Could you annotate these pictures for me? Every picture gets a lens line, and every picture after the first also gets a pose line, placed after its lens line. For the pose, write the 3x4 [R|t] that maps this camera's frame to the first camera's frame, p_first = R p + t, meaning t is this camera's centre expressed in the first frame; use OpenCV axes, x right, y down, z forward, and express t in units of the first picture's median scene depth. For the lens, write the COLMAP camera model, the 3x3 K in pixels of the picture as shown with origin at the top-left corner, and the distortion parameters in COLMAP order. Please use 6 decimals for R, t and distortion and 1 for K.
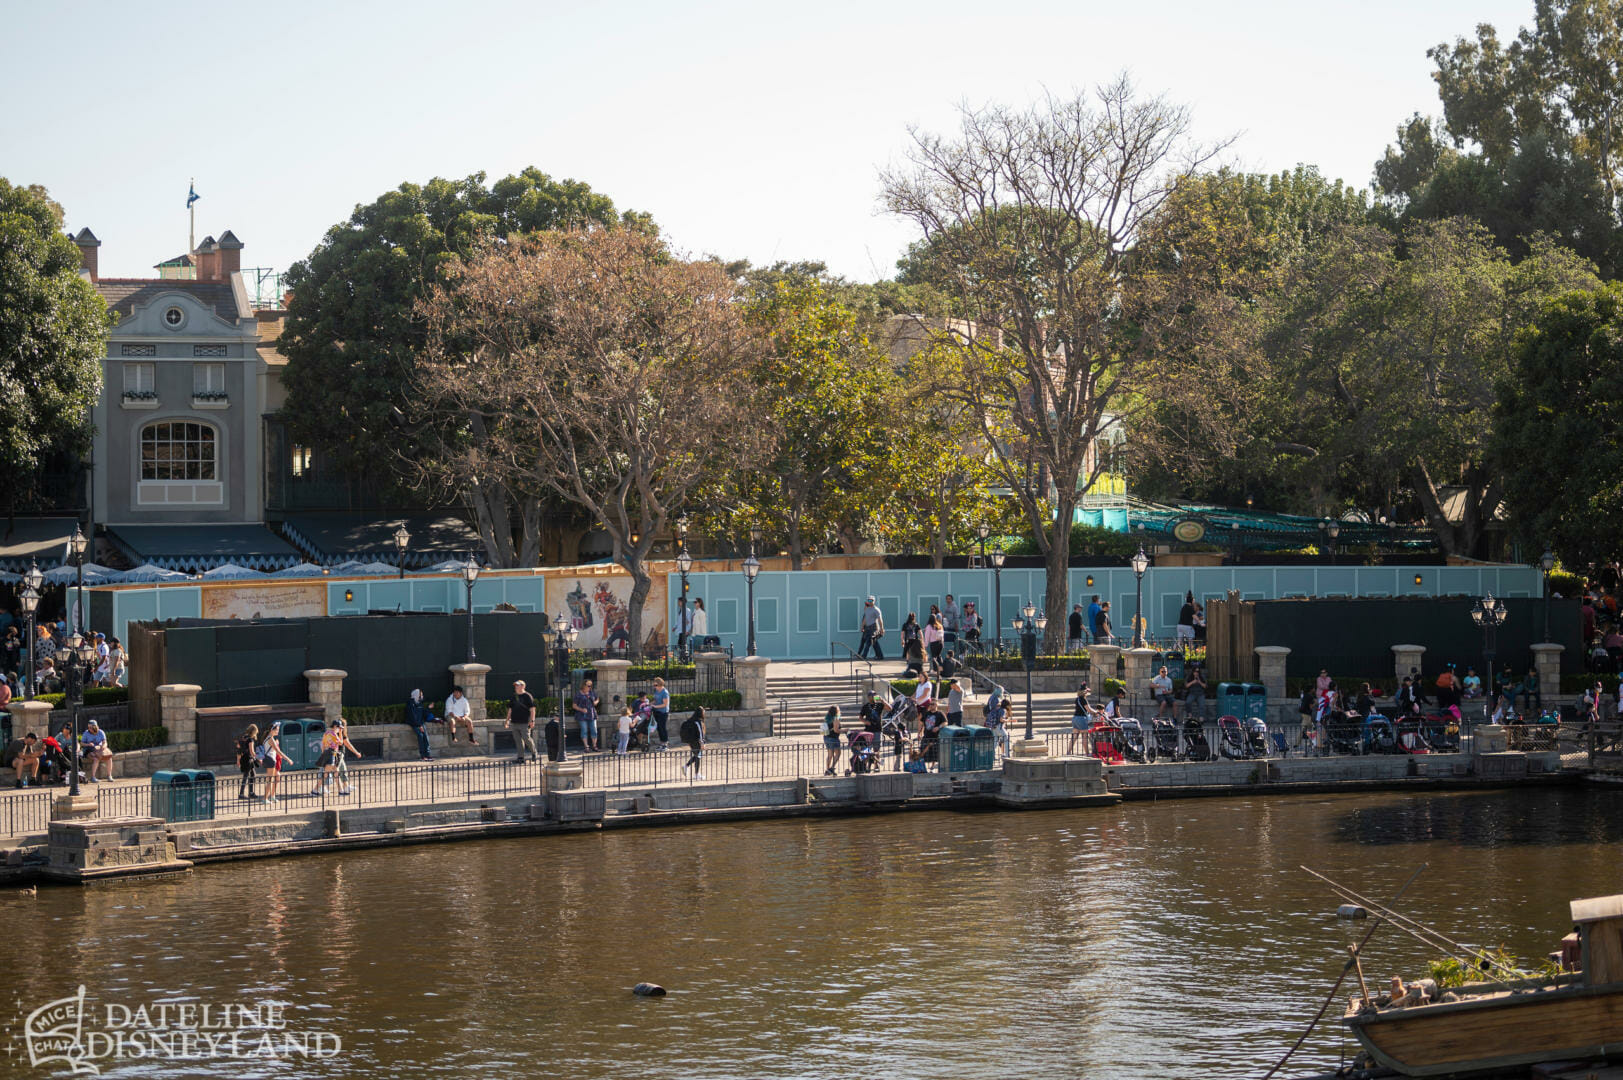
lens RADIAL K [[4085.4, 0, 811.5], [0, 4085.4, 540.0], [0, 0, 1]] dist [0.671455, -9.562930]
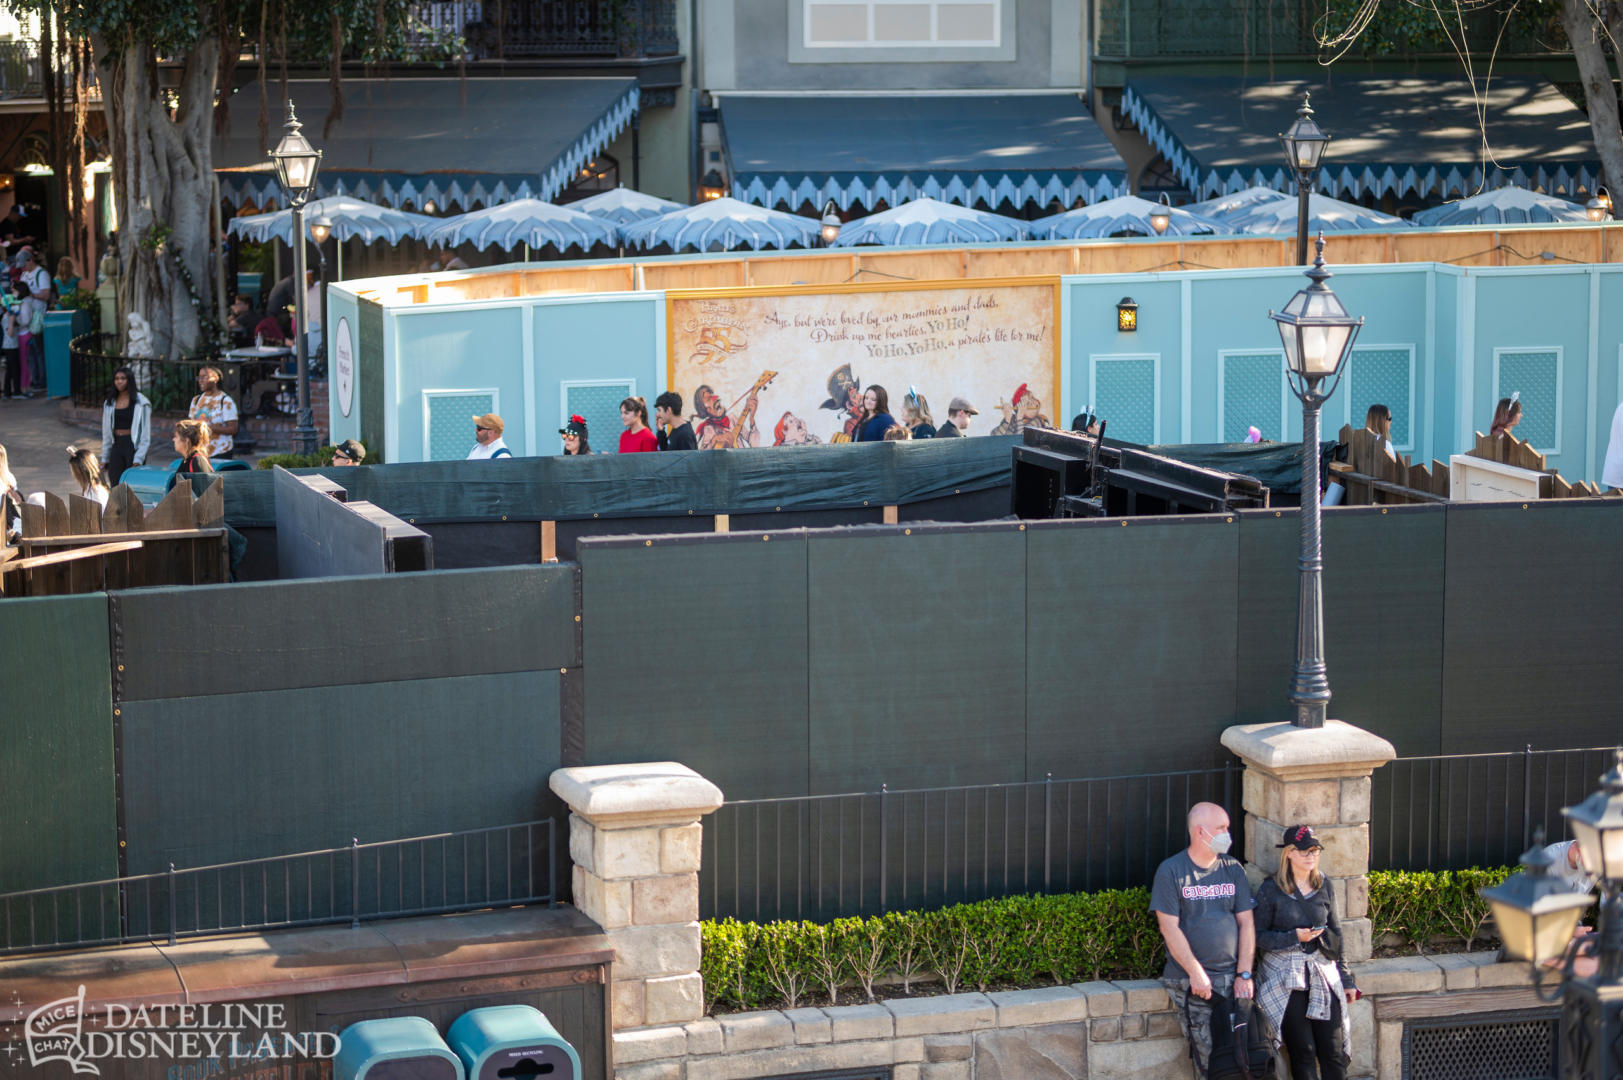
lens RADIAL K [[4085.4, 0, 811.5], [0, 4085.4, 540.0], [0, 0, 1]] dist [0.671455, -9.562930]
pose [[0.955014, 0.042307, -0.293528, -0.042880], [-0.010048, 0.993820, 0.110551, -0.006727], [0.296391, -0.102629, 0.949537, 0.798192]]
